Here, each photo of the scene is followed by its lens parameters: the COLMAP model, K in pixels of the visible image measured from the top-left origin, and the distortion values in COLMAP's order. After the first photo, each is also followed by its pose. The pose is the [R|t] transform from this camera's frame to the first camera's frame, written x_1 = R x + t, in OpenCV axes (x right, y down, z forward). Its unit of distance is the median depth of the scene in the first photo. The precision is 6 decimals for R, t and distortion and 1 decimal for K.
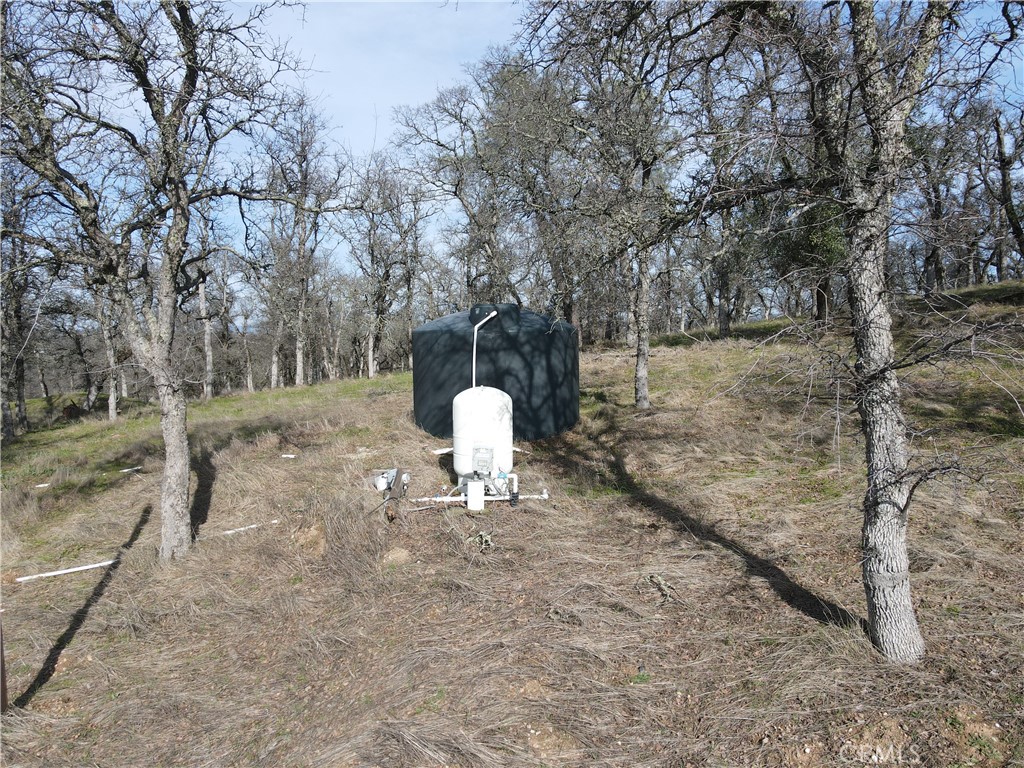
lens RADIAL K [[745.5, 0, 511.2], [0, 745.5, 381.3], [0, 0, 1]] dist [0.010336, 0.008864]
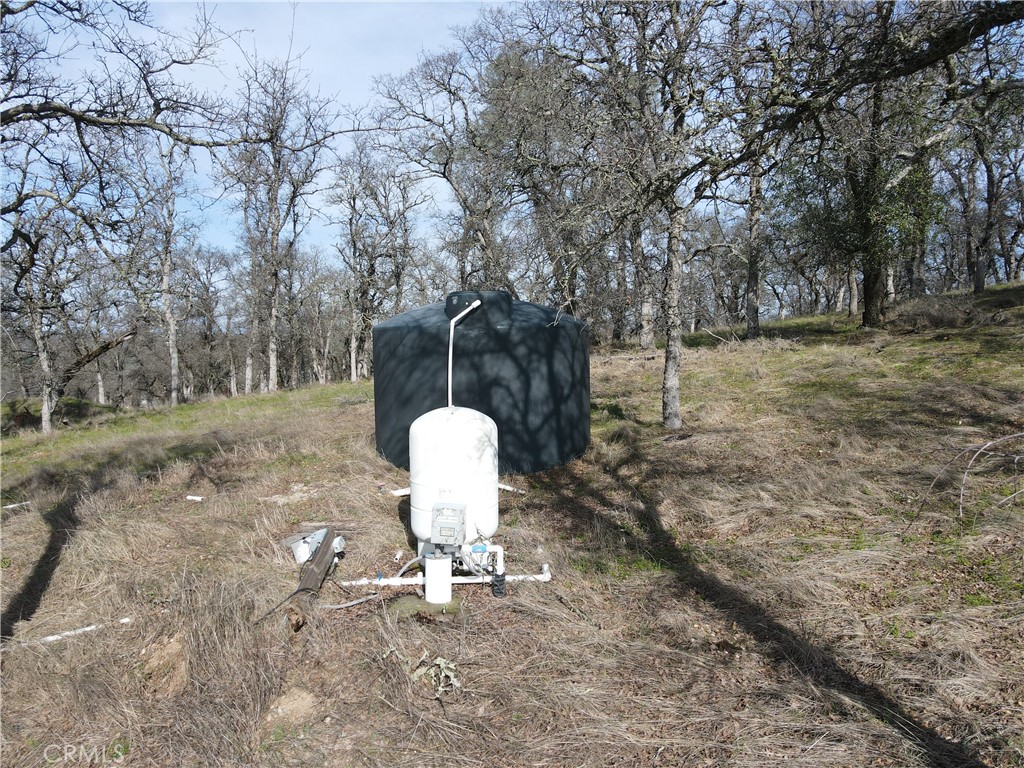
lens RADIAL K [[745.5, 0, 512.7], [0, 745.5, 386.2], [0, 0, 1]] dist [0.010336, 0.008864]
pose [[0.999999, -0.001008, 0.001169, 0.010521], [0.001002, 0.999988, 0.004823, -0.010947], [-0.001173, -0.004822, 0.999988, 0.235031]]
